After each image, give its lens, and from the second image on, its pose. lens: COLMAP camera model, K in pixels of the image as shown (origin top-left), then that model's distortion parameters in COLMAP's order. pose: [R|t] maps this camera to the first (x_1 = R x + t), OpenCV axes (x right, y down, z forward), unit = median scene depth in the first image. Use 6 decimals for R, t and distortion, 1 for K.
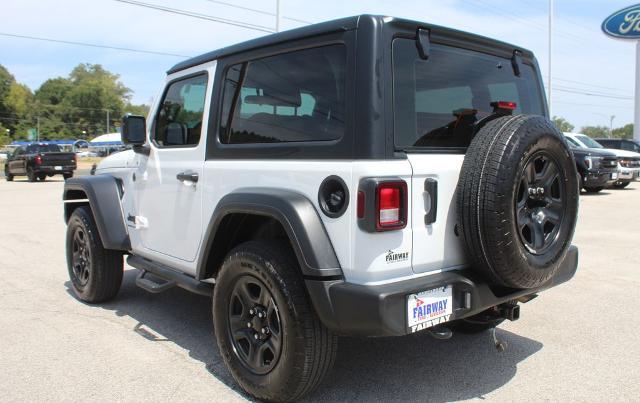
lens RADIAL K [[567.6, 0, 320.1], [0, 567.6, 188.6], [0, 0, 1]] dist [-0.059541, 0.006182]
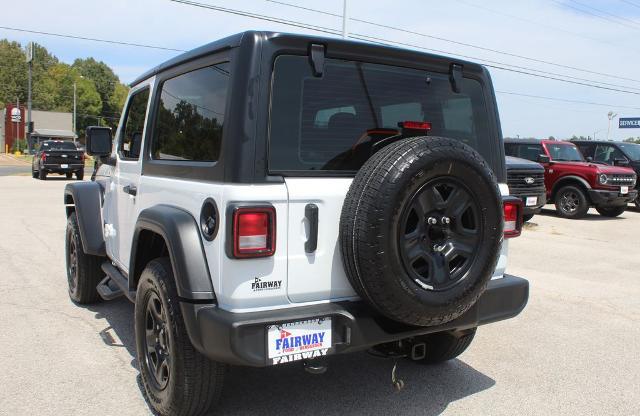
lens RADIAL K [[578.9, 0, 320.0], [0, 578.9, 208.0], [0, 0, 1]] dist [-0.090404, -0.000915]
pose [[0.985156, 0.037460, -0.167522, 0.369594], [-0.032575, 0.998963, 0.031814, -0.042304], [0.168540, -0.025885, 0.985355, 0.051080]]
